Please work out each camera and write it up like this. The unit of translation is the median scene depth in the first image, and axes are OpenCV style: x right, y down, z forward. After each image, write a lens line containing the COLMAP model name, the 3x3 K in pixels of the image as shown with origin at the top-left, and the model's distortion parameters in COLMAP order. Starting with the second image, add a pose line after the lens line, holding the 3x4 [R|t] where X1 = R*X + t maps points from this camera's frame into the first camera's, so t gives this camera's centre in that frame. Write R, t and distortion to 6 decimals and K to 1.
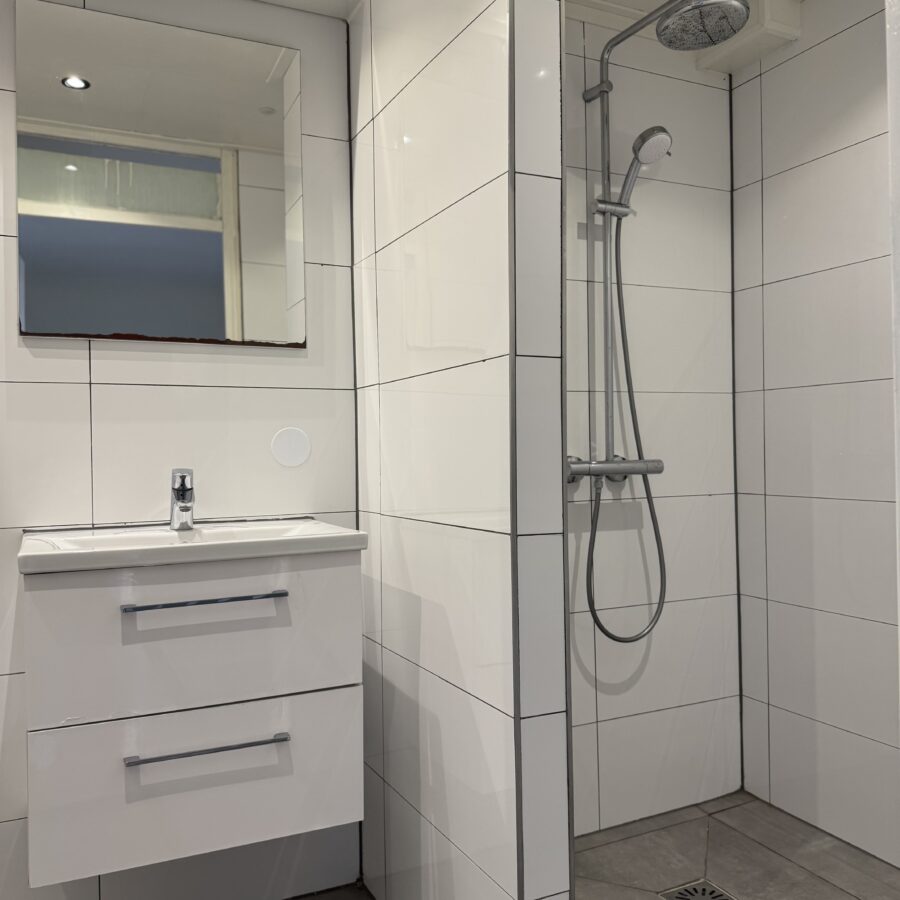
lens RADIAL K [[844.9, 0, 440.1], [0, 844.9, 456.0], [0, 0, 1]] dist [0.141915, -0.284961]
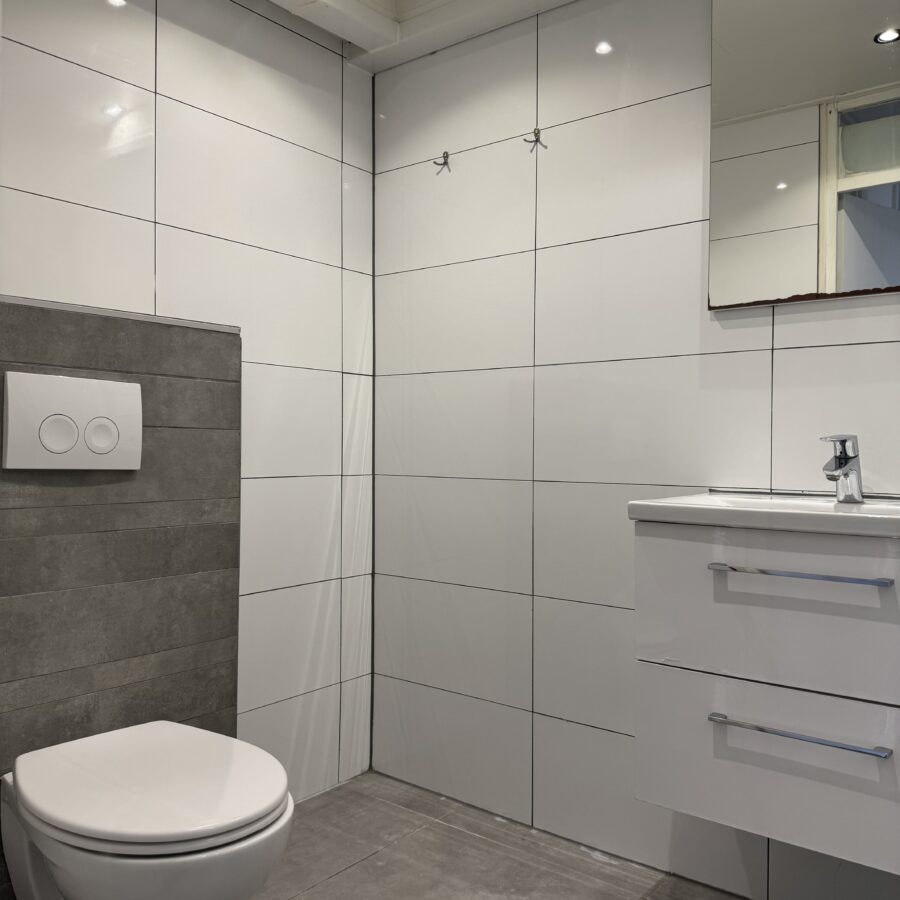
lens RADIAL K [[844.9, 0, 440.1], [0, 844.9, 456.0], [0, 0, 1]] dist [0.141915, -0.284961]
pose [[0.433948, 0.029539, -0.900453, 0.294791], [-0.019261, 0.999538, 0.023507, 0.021459], [0.900732, 0.007143, 0.434317, 0.192069]]
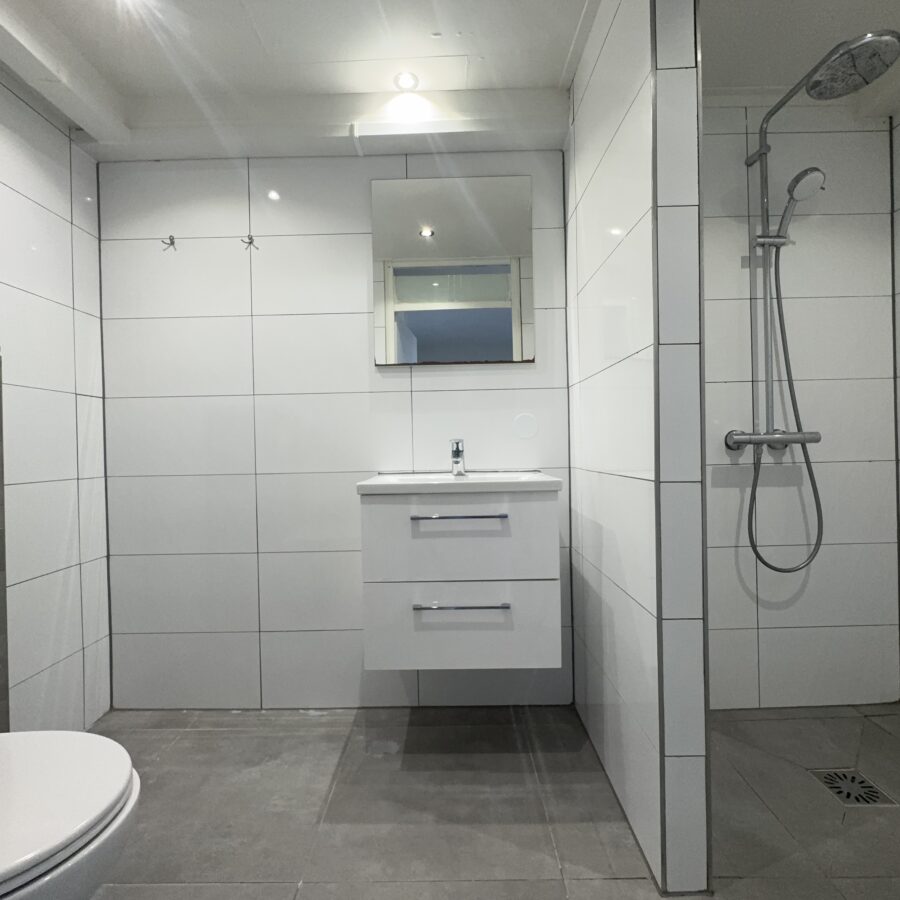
lens RADIAL K [[480.1, 0, 446.1], [0, 480.1, 450.6], [0, 0, 1]] dist [-0.001279, -0.000044]
pose [[0.898655, 0.000379, -0.438656, 0.081463], [0.003914, 0.999953, 0.008881, 0.026073], [0.438639, -0.009698, 0.898611, 0.125179]]
